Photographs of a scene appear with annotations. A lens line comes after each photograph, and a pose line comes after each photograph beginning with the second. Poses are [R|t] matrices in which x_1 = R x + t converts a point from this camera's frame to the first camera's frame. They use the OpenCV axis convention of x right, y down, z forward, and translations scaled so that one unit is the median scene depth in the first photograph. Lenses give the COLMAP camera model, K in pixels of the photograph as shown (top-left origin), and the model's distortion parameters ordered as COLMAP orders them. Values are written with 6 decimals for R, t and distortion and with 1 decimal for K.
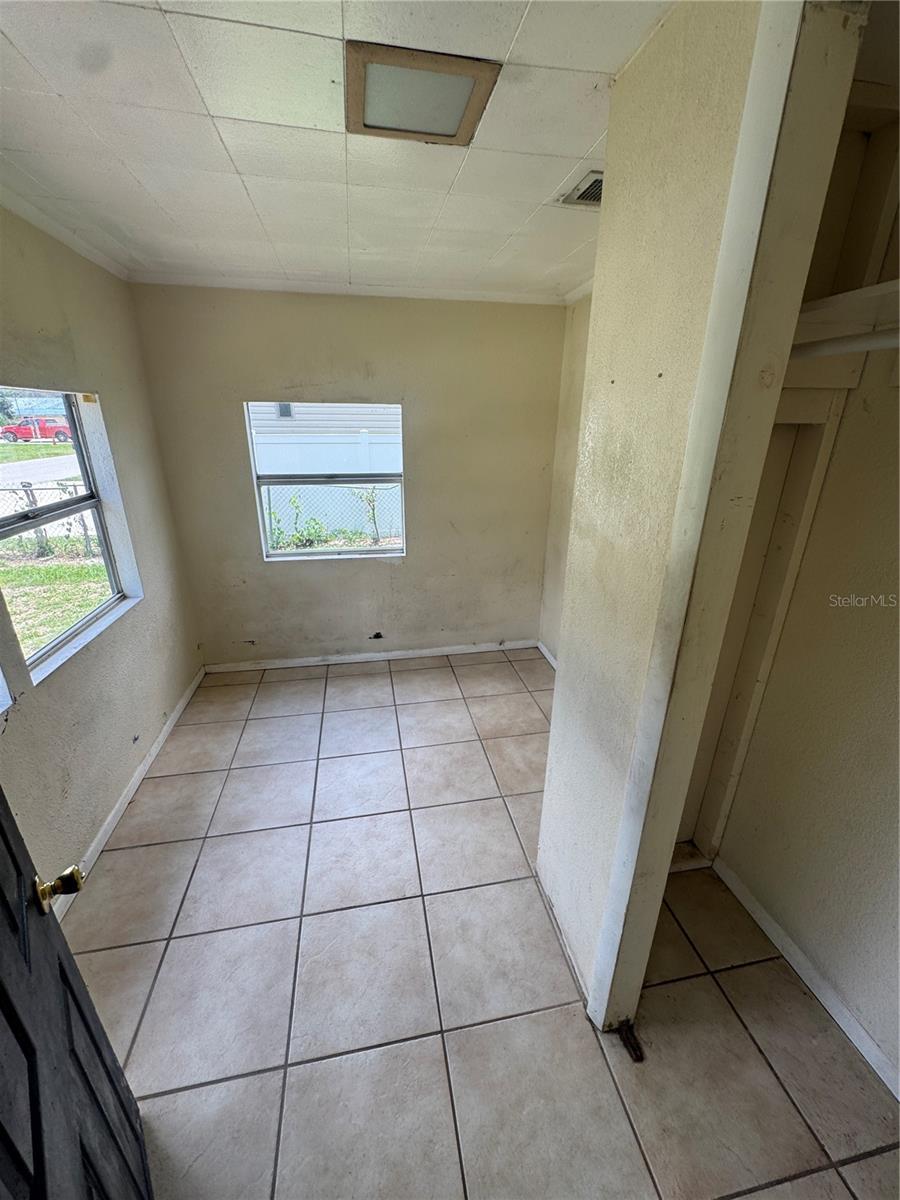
lens RADIAL K [[485.0, 0, 450.0], [0, 485.0, 600.0], [0, 0, 1]] dist [-0.002534, 0.000346]
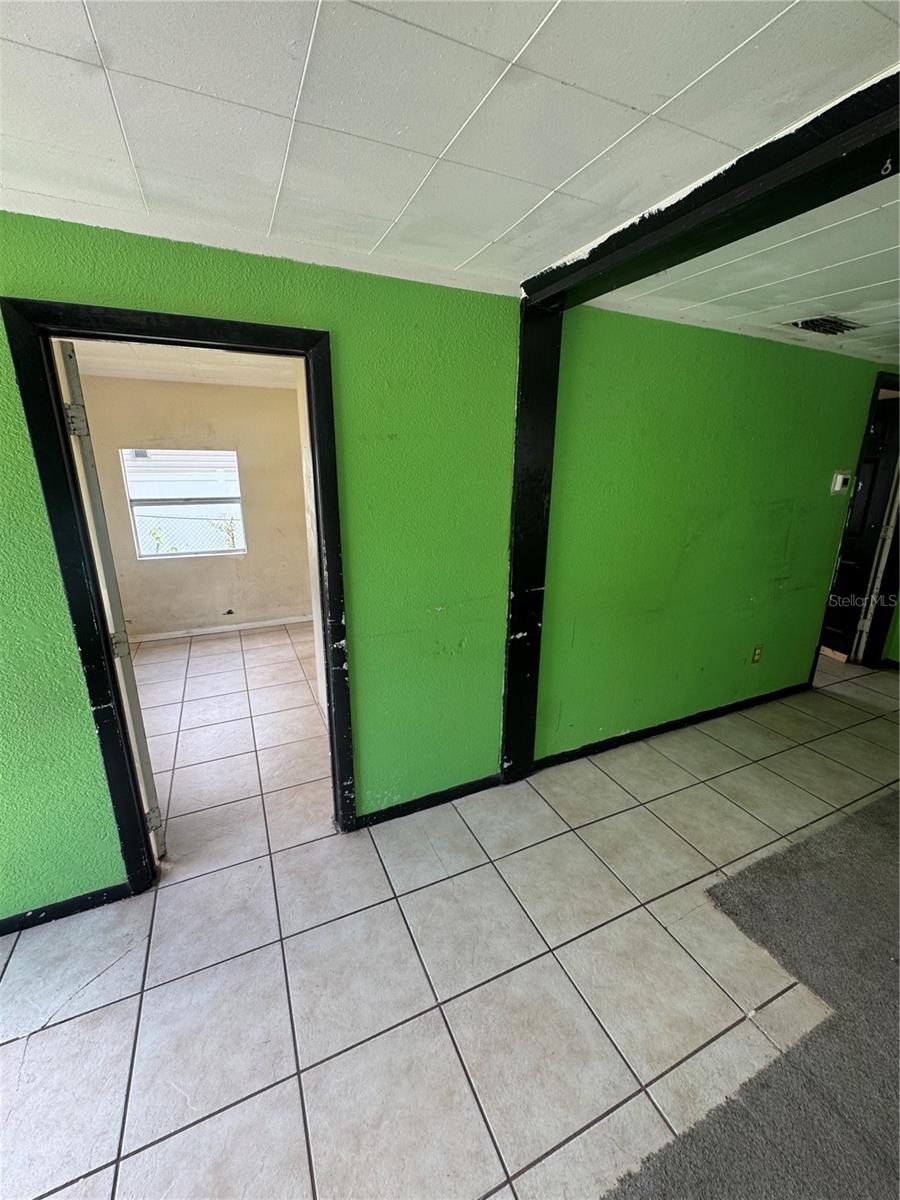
lens RADIAL K [[485.0, 0, 450.0], [0, 485.0, 600.0], [0, 0, 1]] dist [-0.002534, 0.000346]
pose [[0.968839, -0.066681, 0.238545, 0.138355], [0.084547, 0.994267, -0.065454, 0.188913], [-0.232813, 0.083583, 0.968923, -0.516556]]
